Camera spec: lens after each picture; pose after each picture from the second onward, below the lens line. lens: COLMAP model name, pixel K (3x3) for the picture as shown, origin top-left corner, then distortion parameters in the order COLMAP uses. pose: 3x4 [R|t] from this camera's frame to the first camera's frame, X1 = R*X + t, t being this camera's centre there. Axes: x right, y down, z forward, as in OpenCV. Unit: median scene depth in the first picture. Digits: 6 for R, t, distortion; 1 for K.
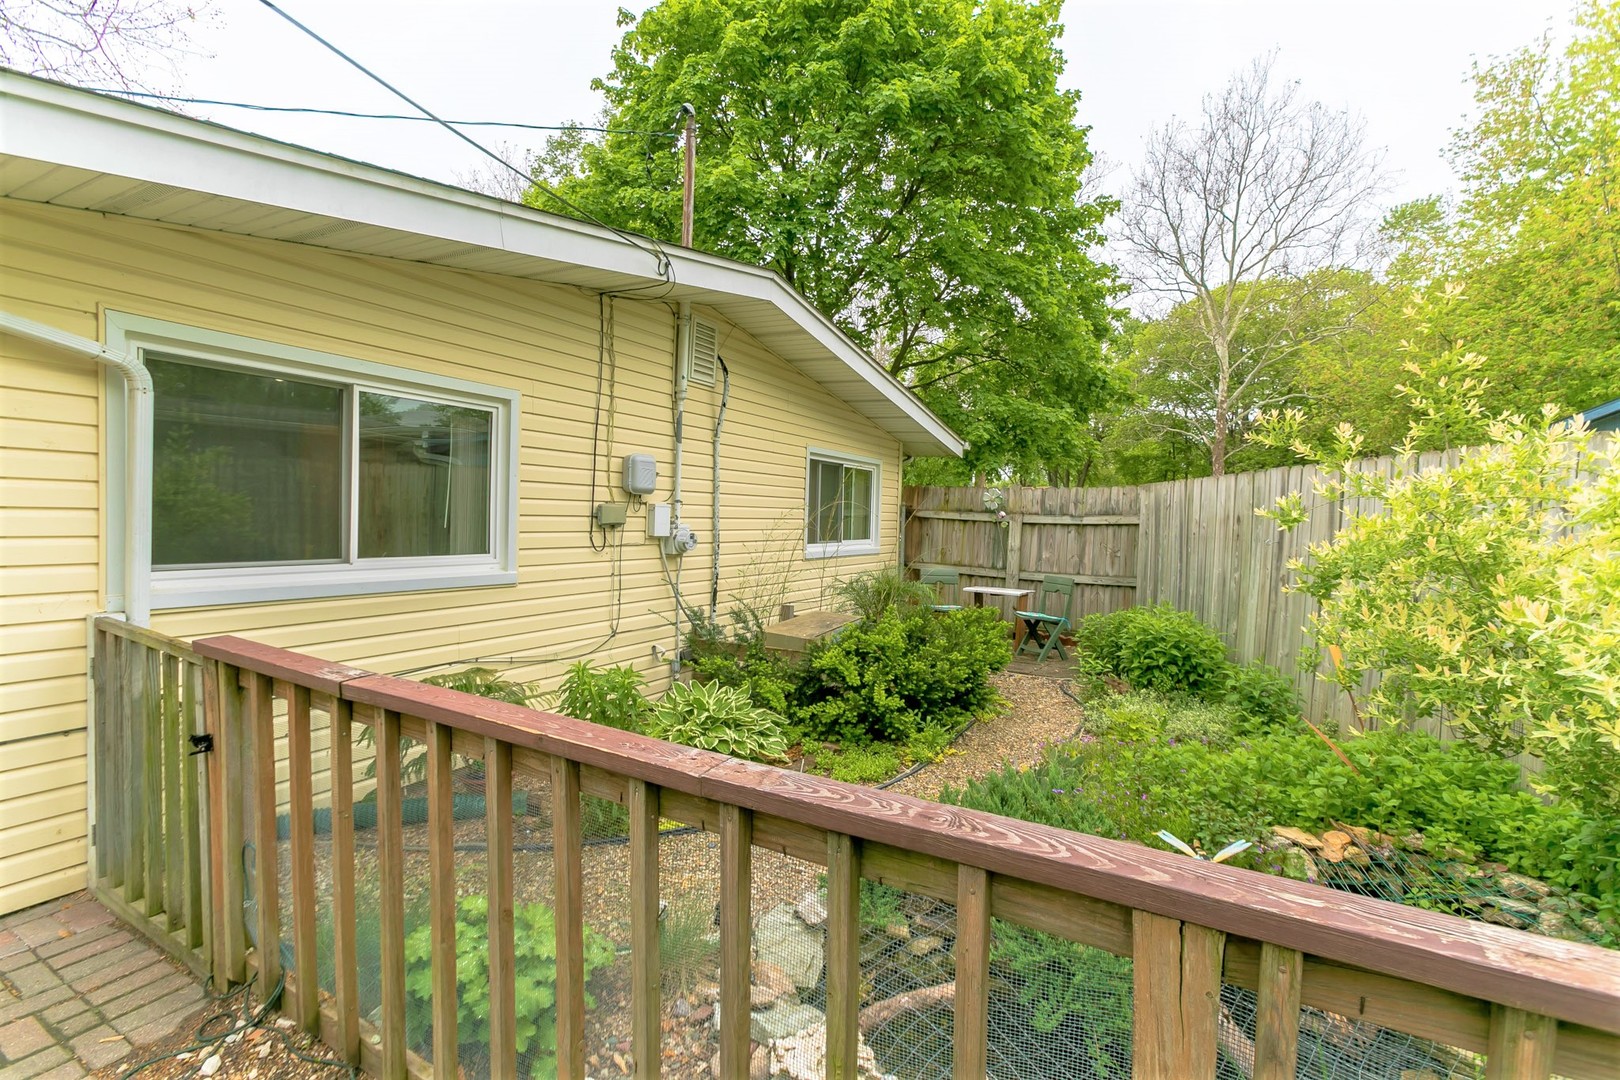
lens RADIAL K [[744.0, 0, 810.0], [0, 744.0, 540.0], [0, 0, 1]] dist [-0.038159, 0.000206]
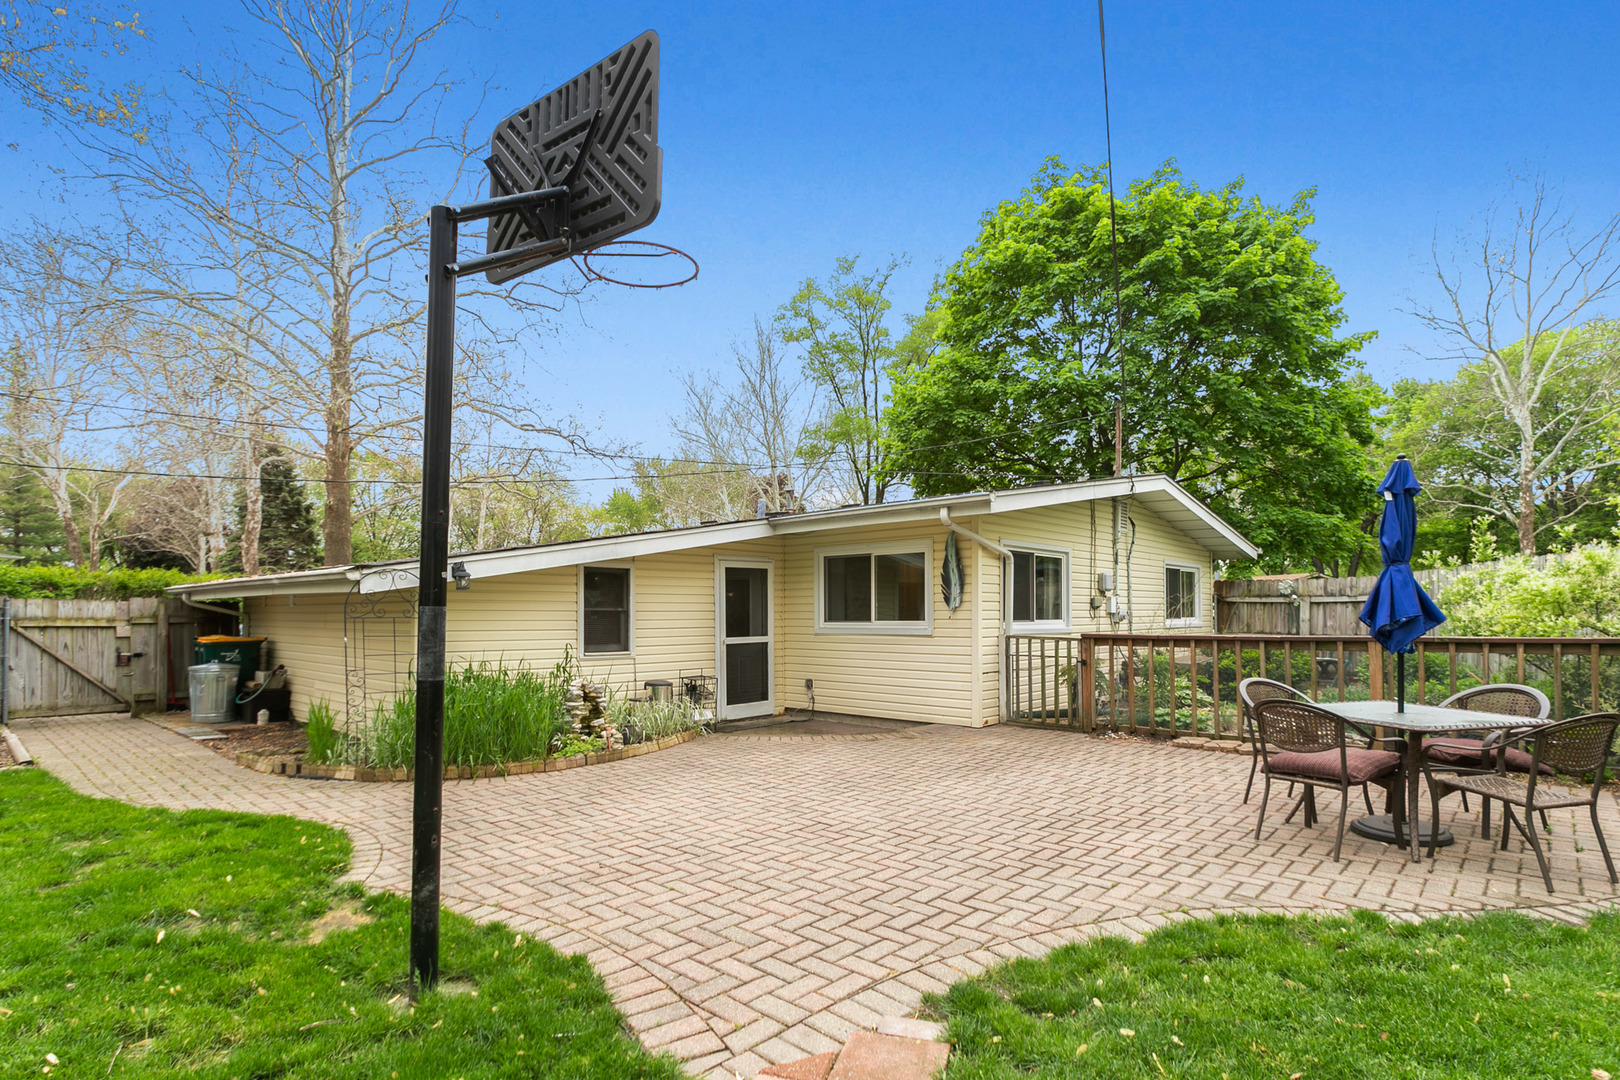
lens RADIAL K [[794.7, 0, 810.0], [0, 794.7, 588.7], [0, 0, 1]] dist [0.001169, 0.001157]
pose [[0.967660, -0.040990, -0.248906, -0.269810], [0.023319, 0.997020, -0.073534, 0.040834], [0.251178, 0.065352, 0.965732, -0.746854]]
